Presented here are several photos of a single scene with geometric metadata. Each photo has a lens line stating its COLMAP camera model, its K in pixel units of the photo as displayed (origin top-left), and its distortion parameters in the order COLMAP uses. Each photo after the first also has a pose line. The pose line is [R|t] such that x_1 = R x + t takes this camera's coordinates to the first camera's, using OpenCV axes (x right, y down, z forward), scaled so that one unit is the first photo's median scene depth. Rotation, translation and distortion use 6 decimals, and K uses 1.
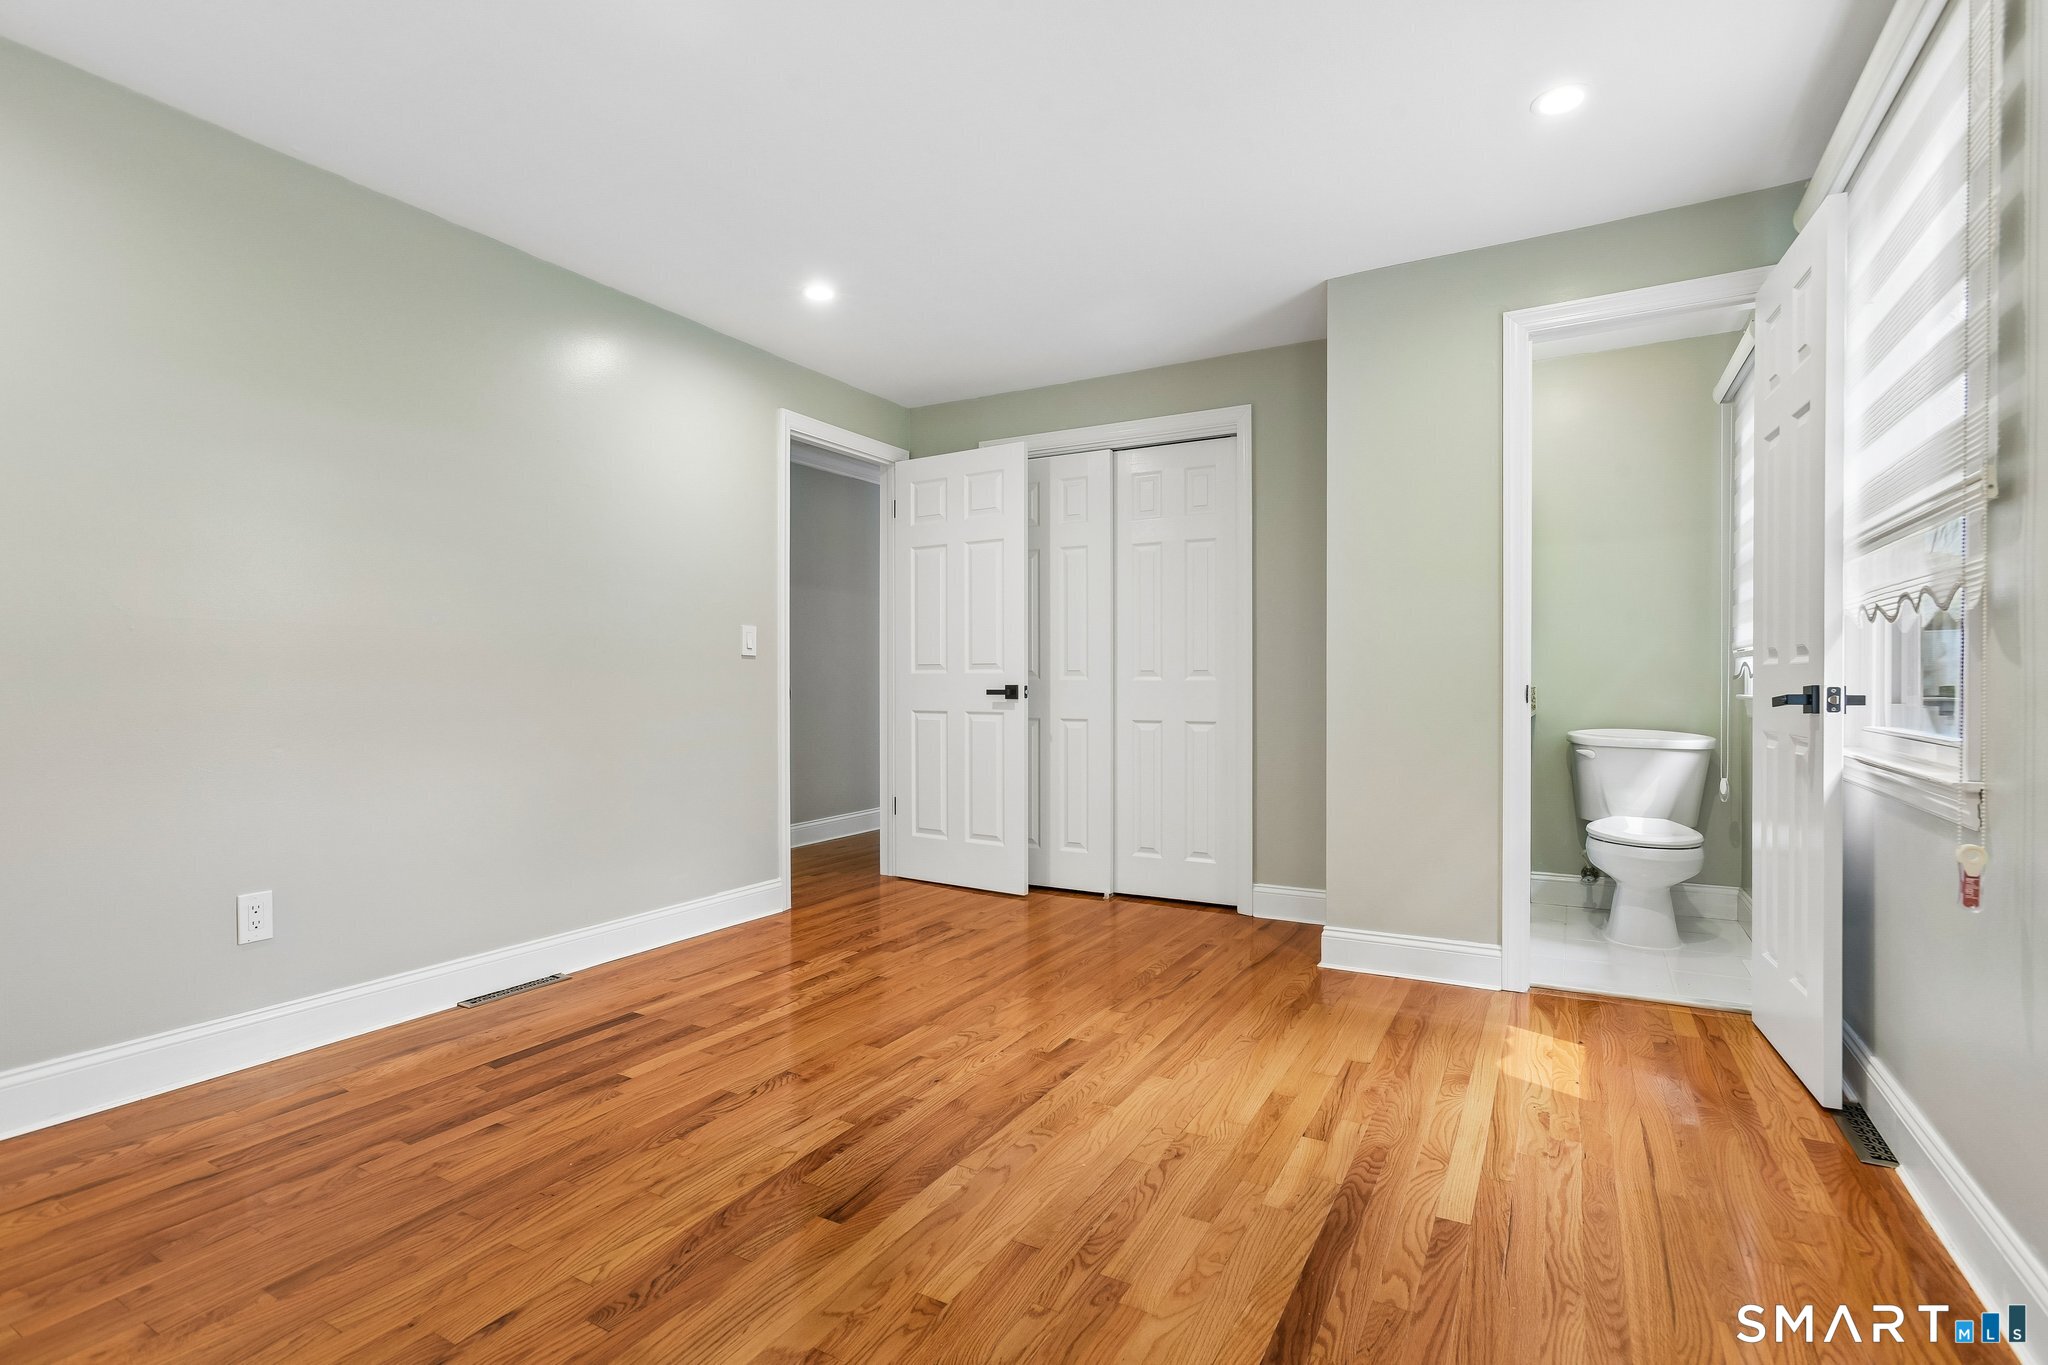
lens RADIAL K [[979.3, 0, 1025.8], [0, 979.3, 670.8], [0, 0, 1]] dist [-0.013190, 0.001465]
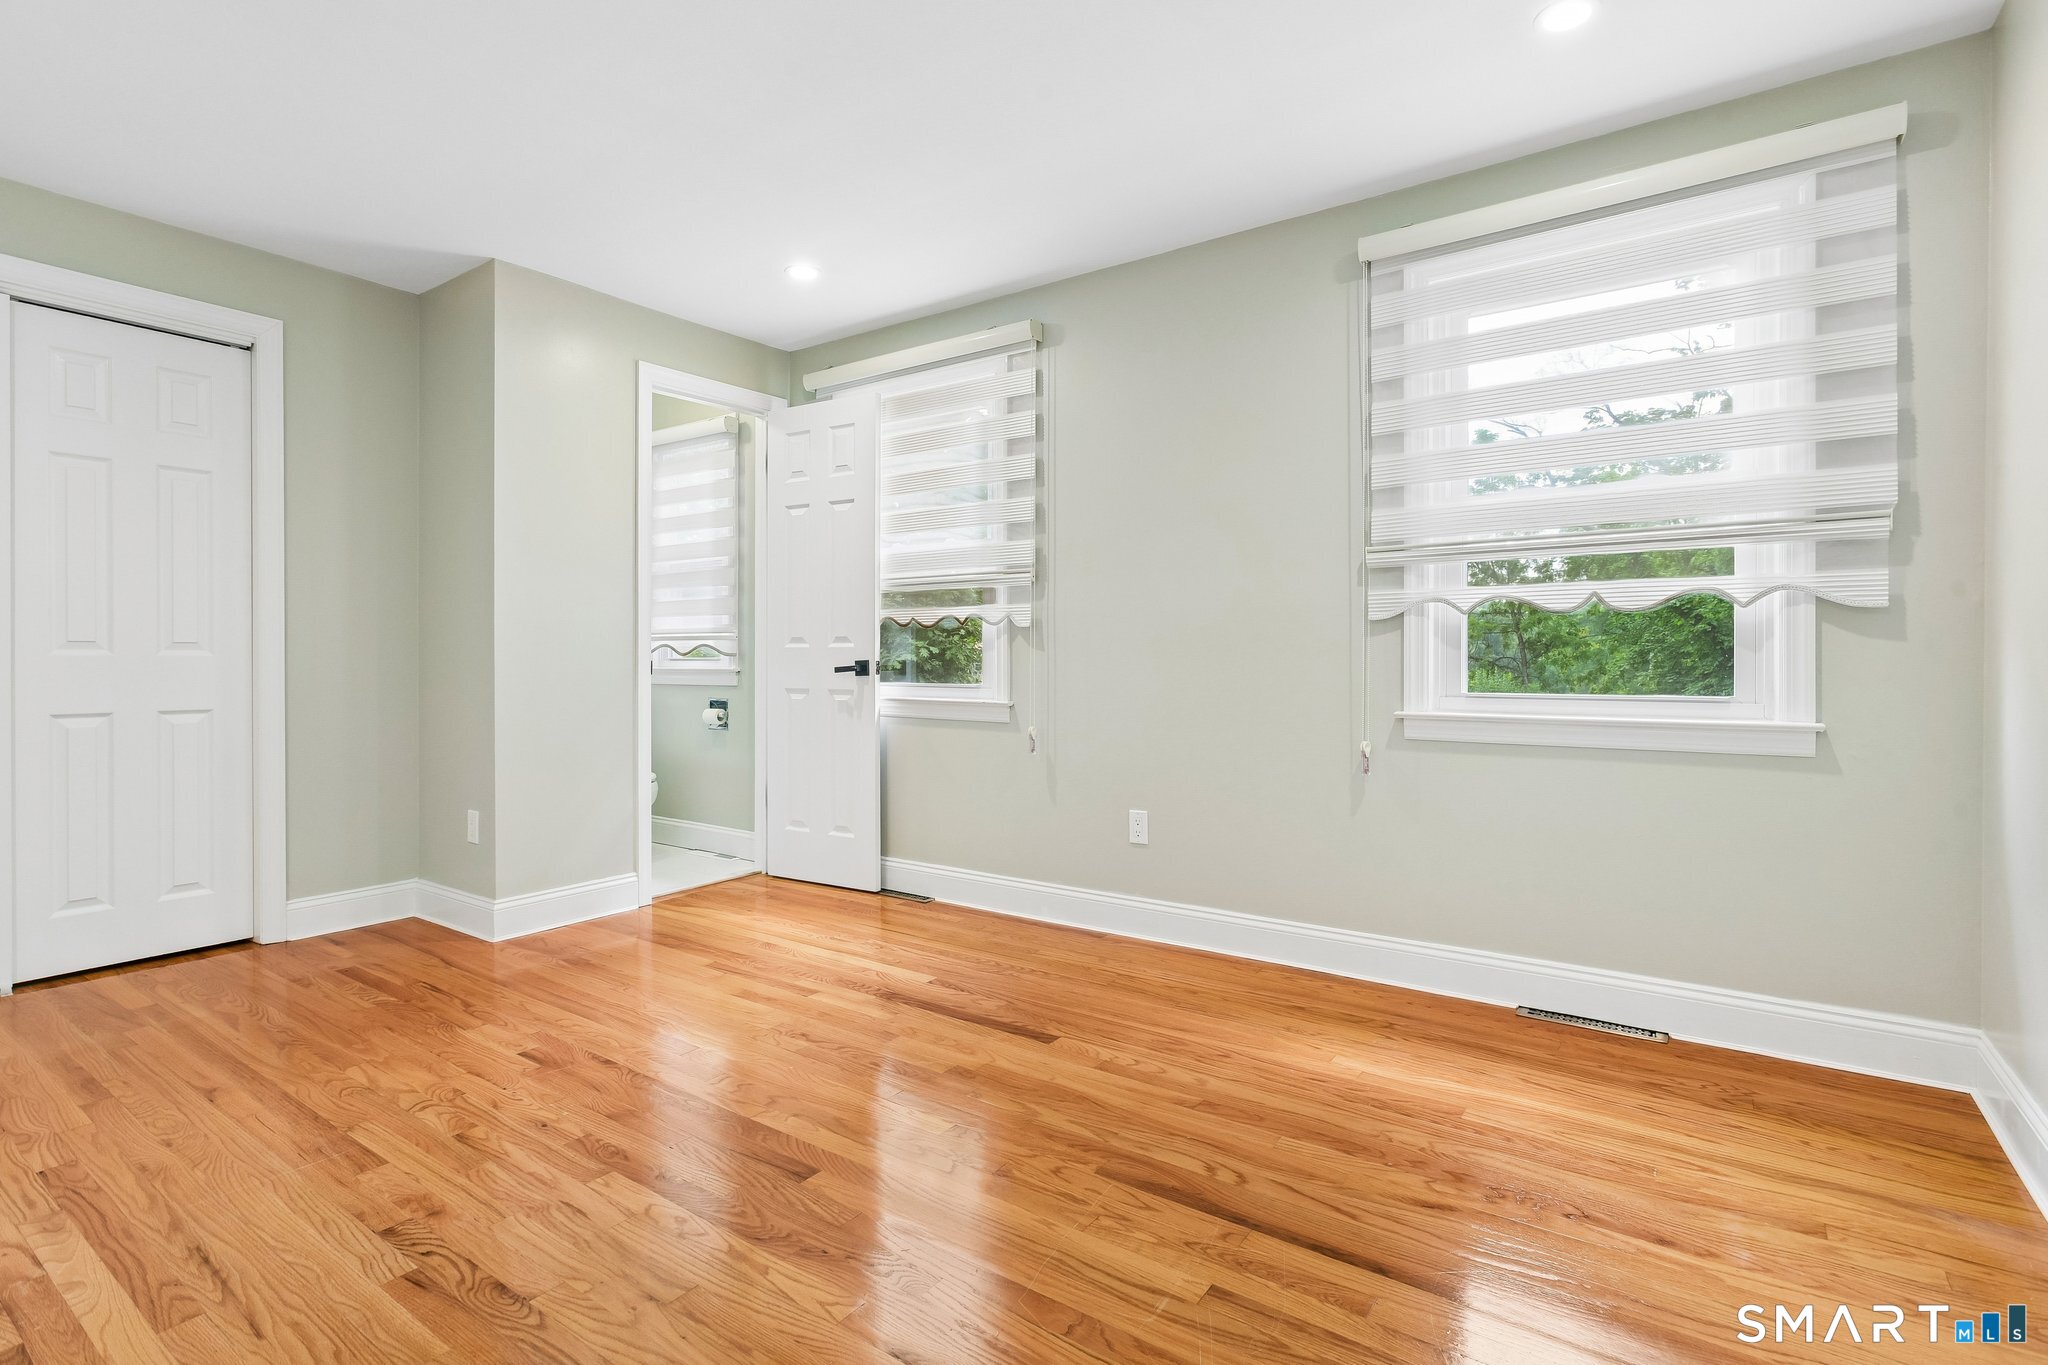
lens RADIAL K [[973.9, 0, 1028.6], [0, 973.9, 676.5], [0, 0, 1]] dist [-0.001086, 0.001401]
pose [[0.098577, -0.020576, 0.994917, -0.870038], [-0.011330, 0.999698, 0.021797, 0.001355], [-0.995065, -0.013421, 0.098314, 0.485016]]
